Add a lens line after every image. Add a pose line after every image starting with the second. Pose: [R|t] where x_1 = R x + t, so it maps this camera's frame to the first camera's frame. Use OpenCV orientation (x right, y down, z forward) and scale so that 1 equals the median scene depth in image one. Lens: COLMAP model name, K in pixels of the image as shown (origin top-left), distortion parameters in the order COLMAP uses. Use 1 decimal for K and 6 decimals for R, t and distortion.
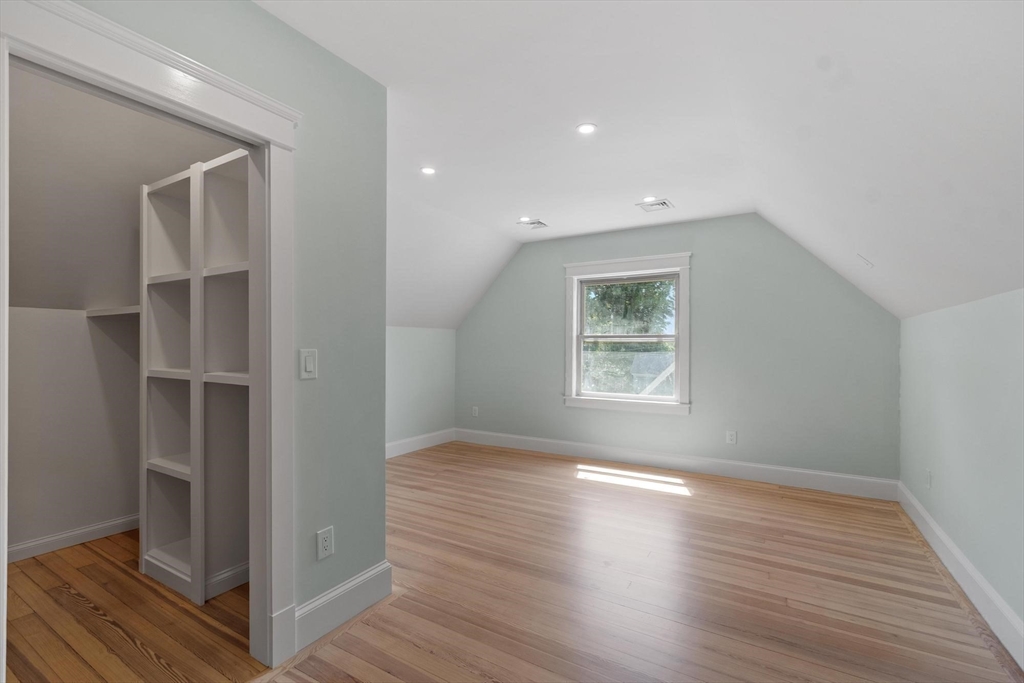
lens RADIAL K [[452.0, 0, 506.6], [0, 452.0, 344.9], [0, 0, 1]] dist [0.003361, -0.000600]
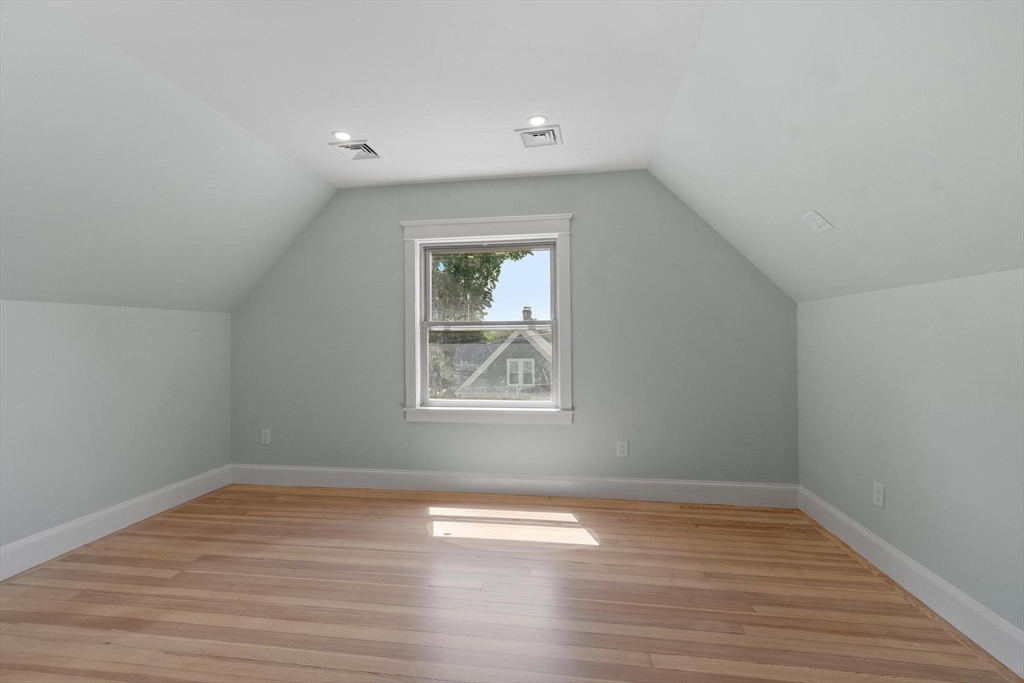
lens RADIAL K [[452.0, 0, 507.9], [0, 452.0, 341.5], [0, 0, 1]] dist [0.003361, -0.000600]
pose [[0.920494, -0.015294, 0.390456, 0.001945], [0.010019, 0.999829, 0.015543, 0.000255], [-0.390627, -0.010395, 0.920490, 0.329891]]
